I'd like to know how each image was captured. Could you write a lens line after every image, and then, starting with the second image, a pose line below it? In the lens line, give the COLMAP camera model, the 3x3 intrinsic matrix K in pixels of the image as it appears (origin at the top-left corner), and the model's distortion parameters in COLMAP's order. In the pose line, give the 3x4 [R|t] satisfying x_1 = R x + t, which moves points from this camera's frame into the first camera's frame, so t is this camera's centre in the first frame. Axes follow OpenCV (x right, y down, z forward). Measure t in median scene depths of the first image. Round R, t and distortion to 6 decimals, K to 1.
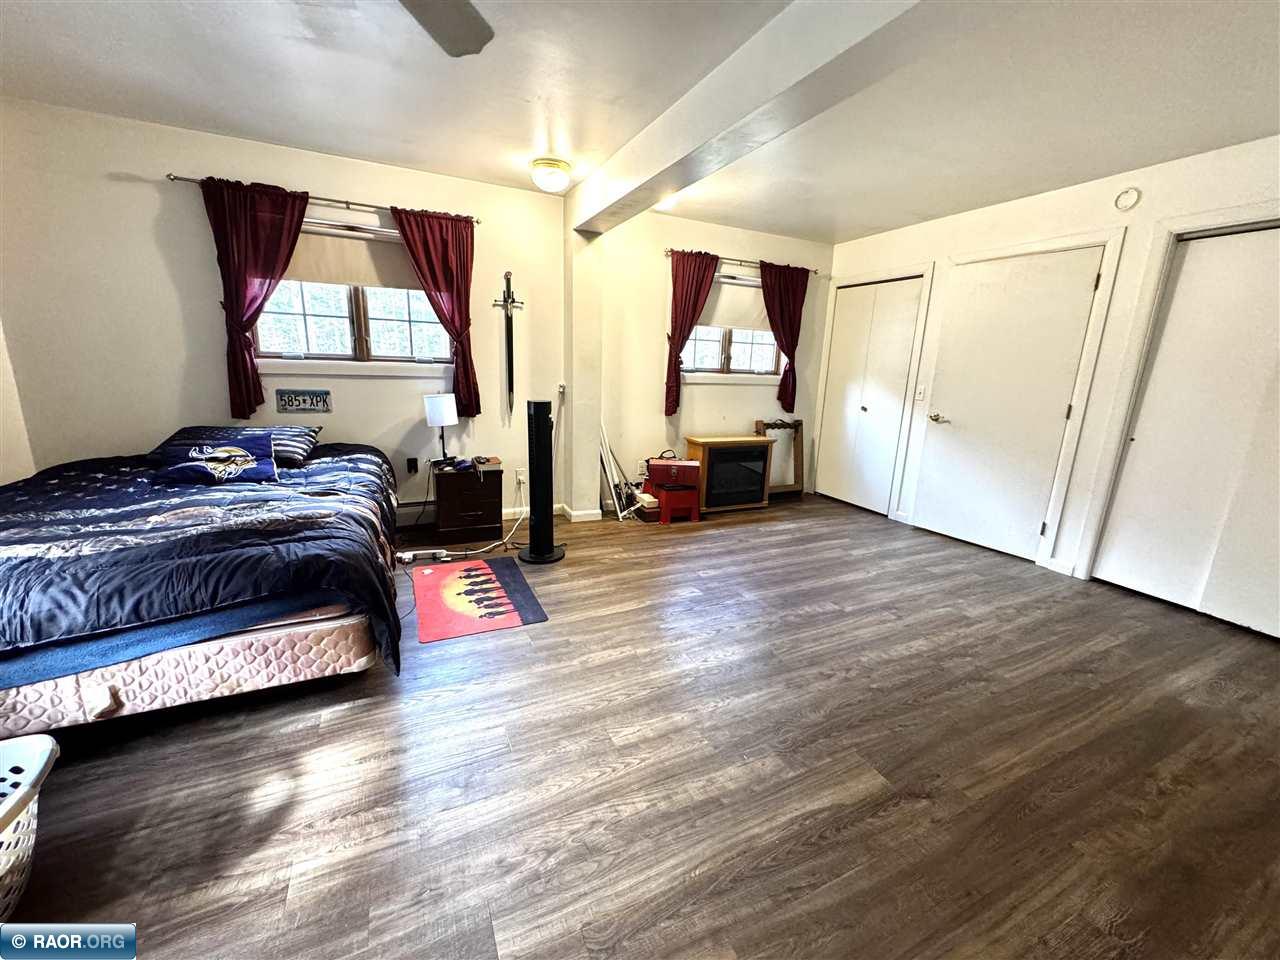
lens RADIAL K [[513.2, 0, 637.1], [0, 513.2, 475.3], [0, 0, 1]] dist [-0.002265, -0.000164]
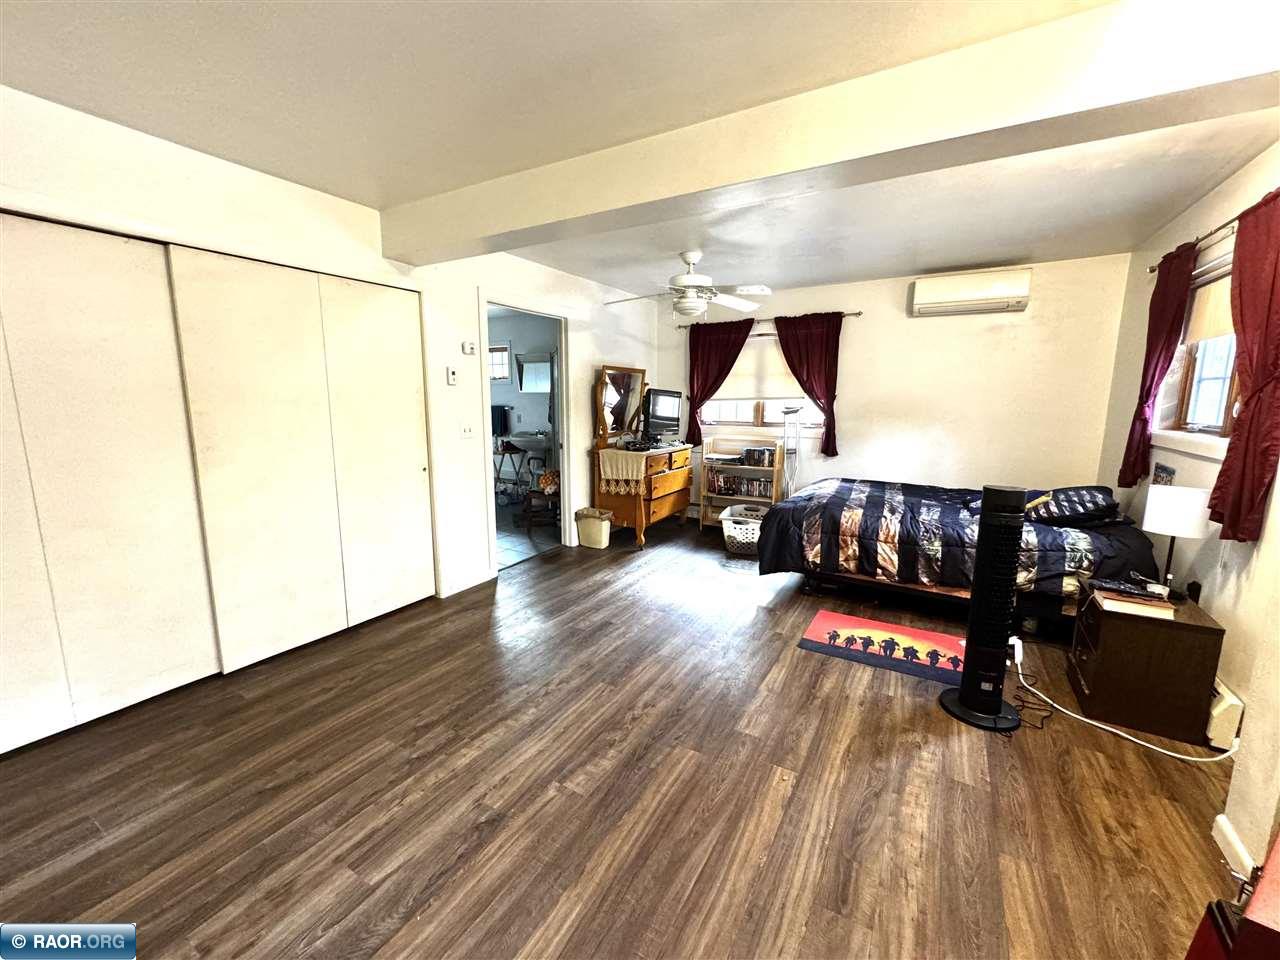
lens RADIAL K [[513.2, 0, 638.0], [0, 513.2, 480.3], [0, 0, 1]] dist [-0.002265, -0.000164]
pose [[-0.826858, 0.050951, -0.560098, 0.658979], [-0.158090, 0.934678, 0.318410, -0.327193], [0.539734, 0.351826, -0.764791, 1.400293]]
